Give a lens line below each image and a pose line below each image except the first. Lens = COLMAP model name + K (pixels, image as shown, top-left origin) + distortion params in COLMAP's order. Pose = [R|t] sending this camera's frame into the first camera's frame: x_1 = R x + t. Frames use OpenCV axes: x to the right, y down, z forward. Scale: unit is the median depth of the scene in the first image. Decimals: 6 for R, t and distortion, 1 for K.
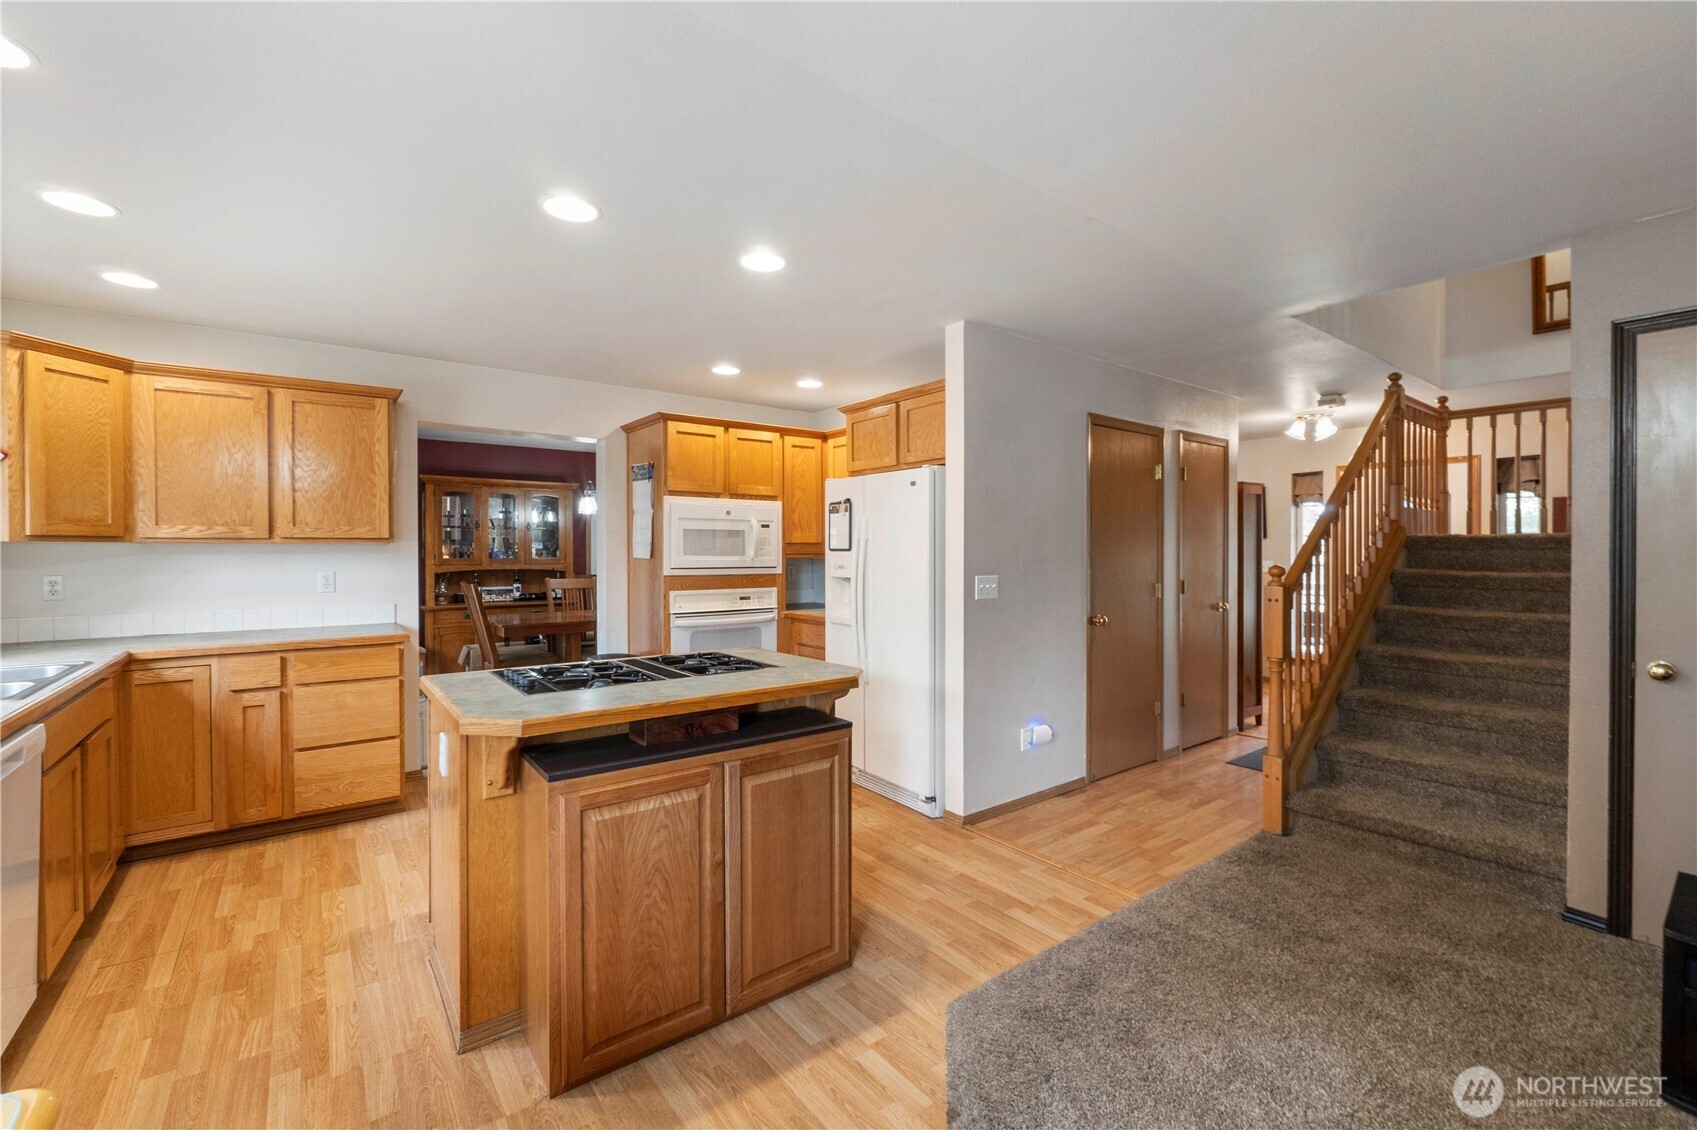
lens RADIAL K [[712.7, 0, 848.5], [0, 712.7, 565.0], [0, 0, 1]] dist [-0.002403, -0.000155]
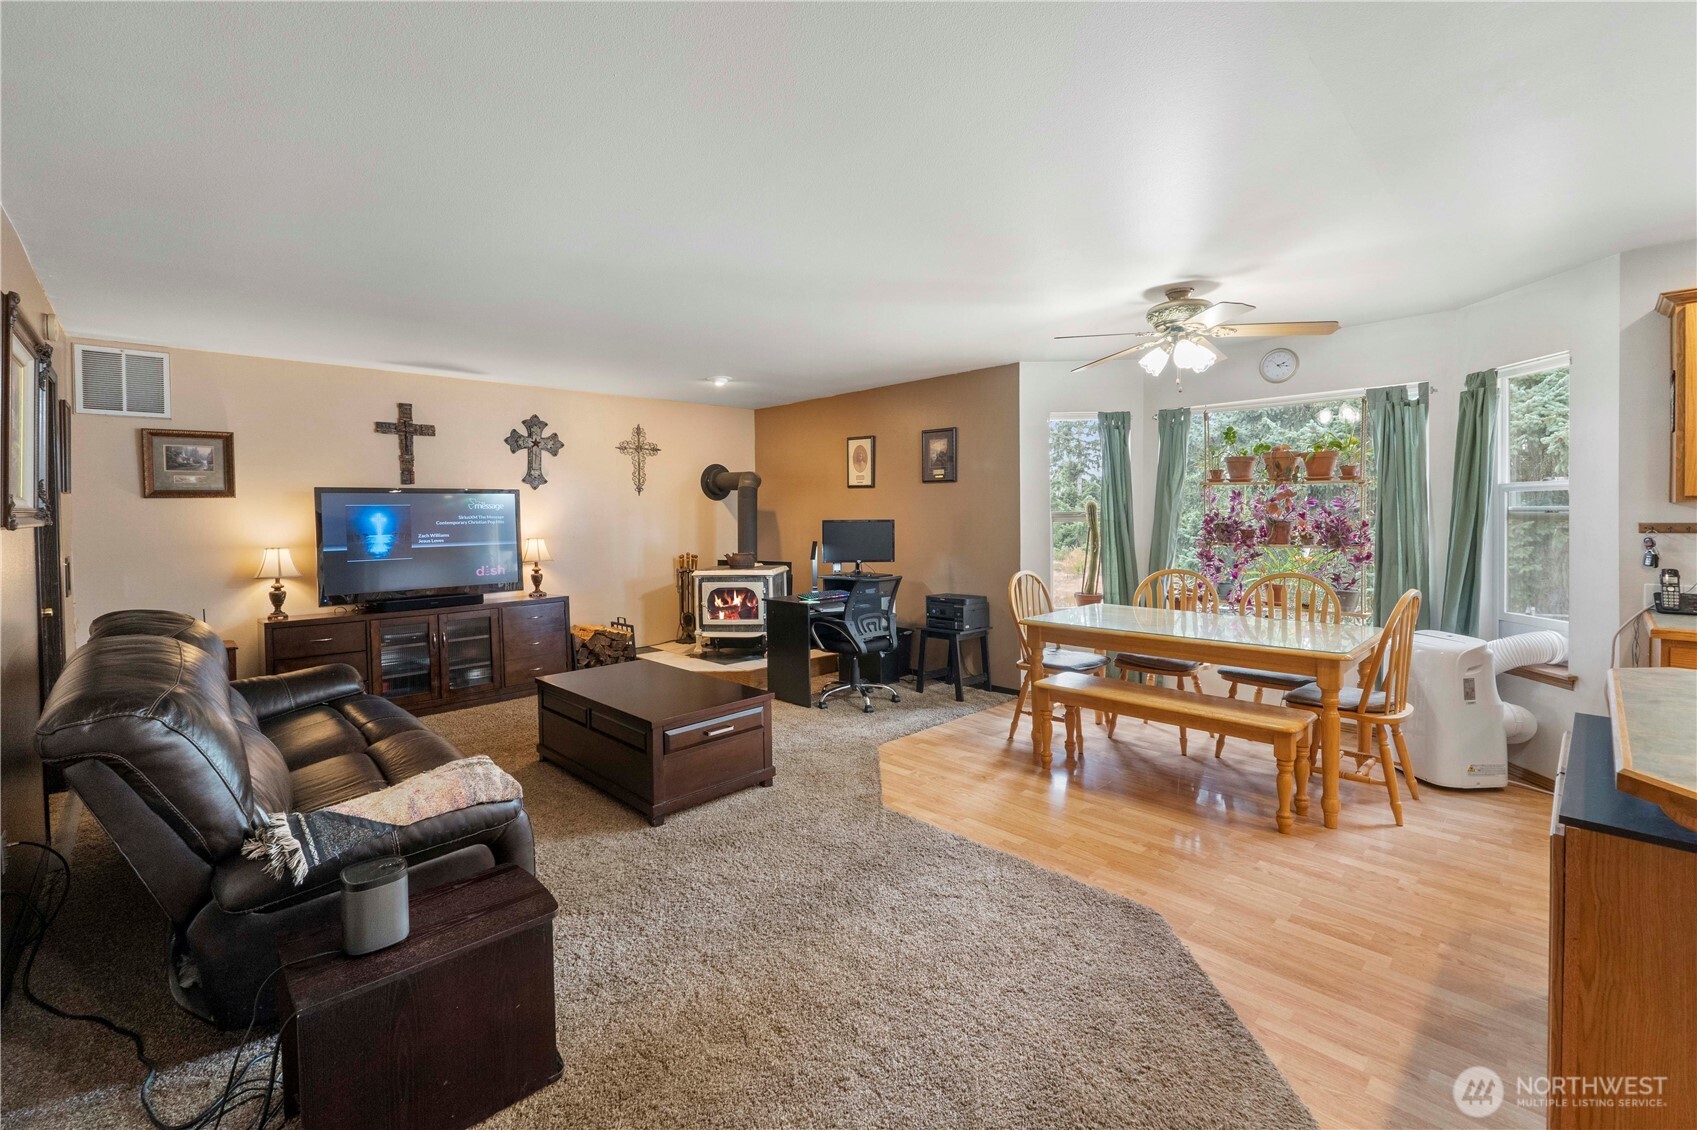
lens RADIAL K [[725.9, 0, 854.2], [0, 725.9, 517.9], [0, 0, 1]] dist [-0.000670, 0.000013]
pose [[-0.991001, 0.014081, -0.133112, 0.473291], [0.010703, 0.999603, 0.026059, -0.032999], [0.133427, 0.024400, -0.990758, 1.077246]]
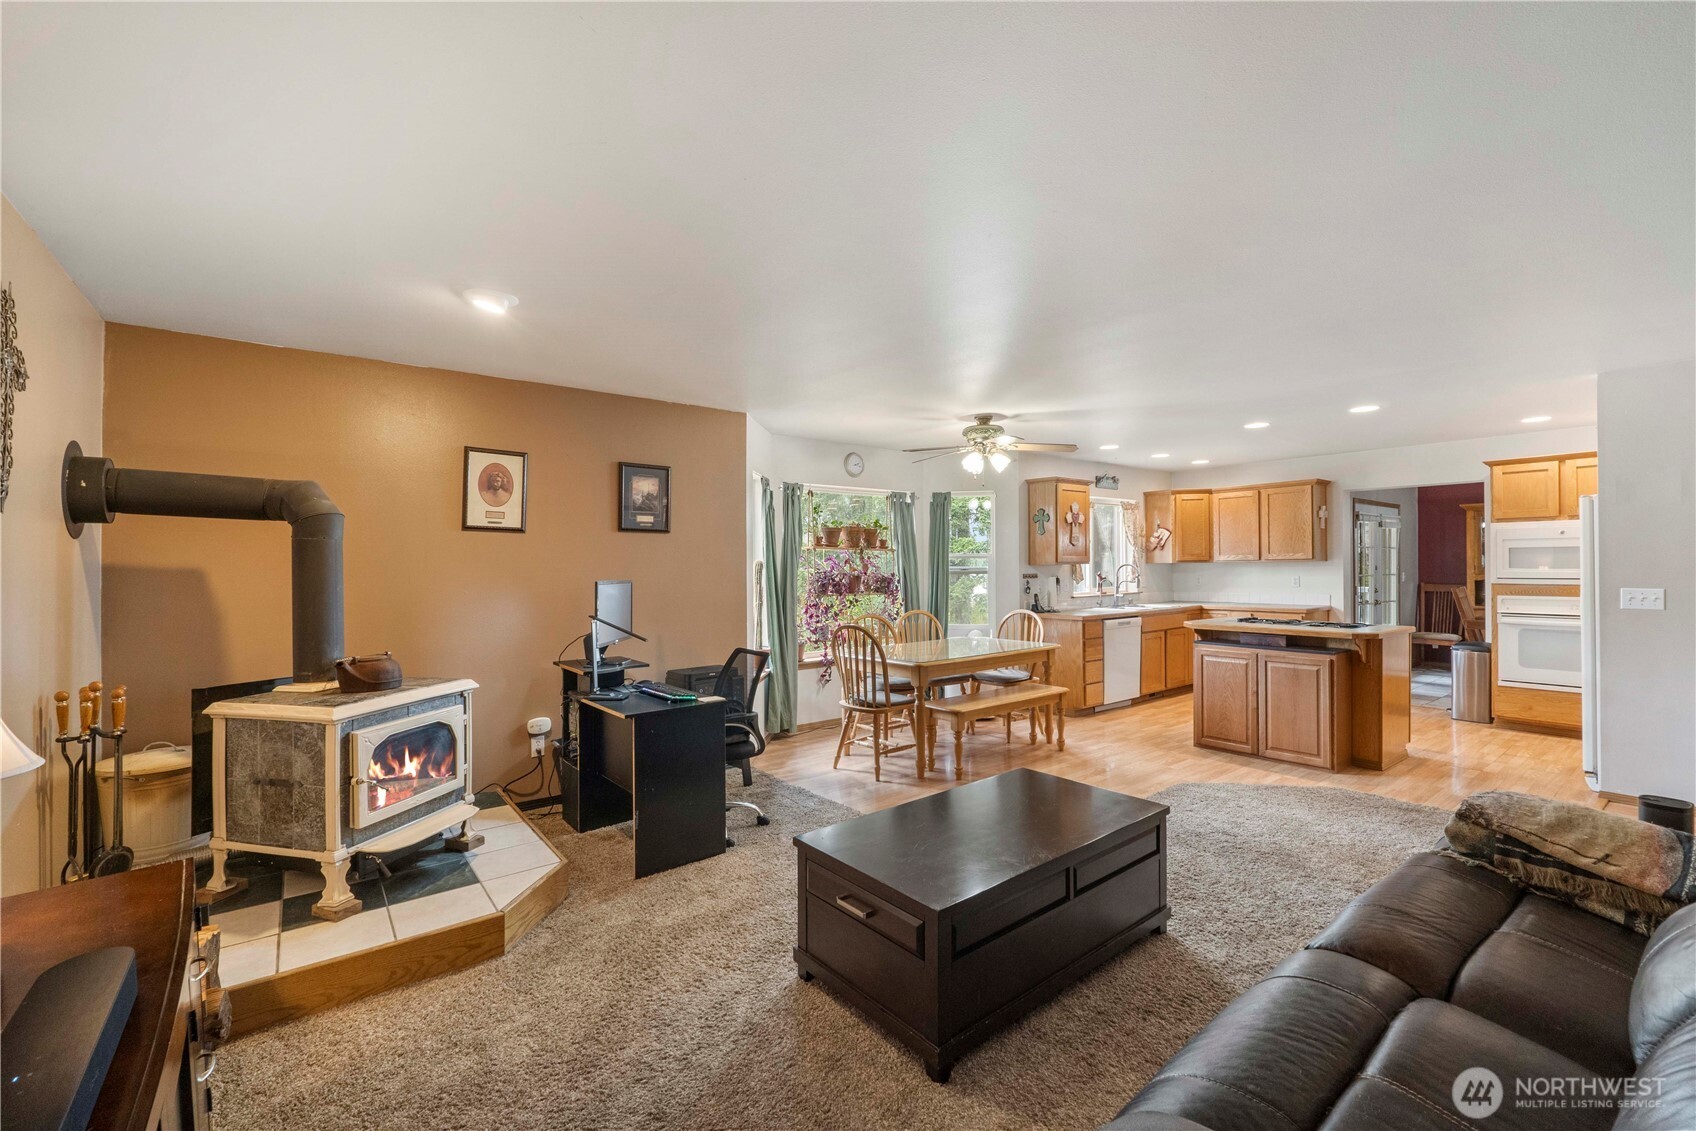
lens RADIAL K [[712.2, 0, 848.0], [0, 712.2, 565.5], [0, 0, 1]] dist [-0.002403, -0.000155]
pose [[0.020079, -0.000137, -0.999798, 1.424298], [-0.009581, 0.999954, -0.000330, -0.009255], [0.999752, 0.009586, 0.020076, -0.305350]]
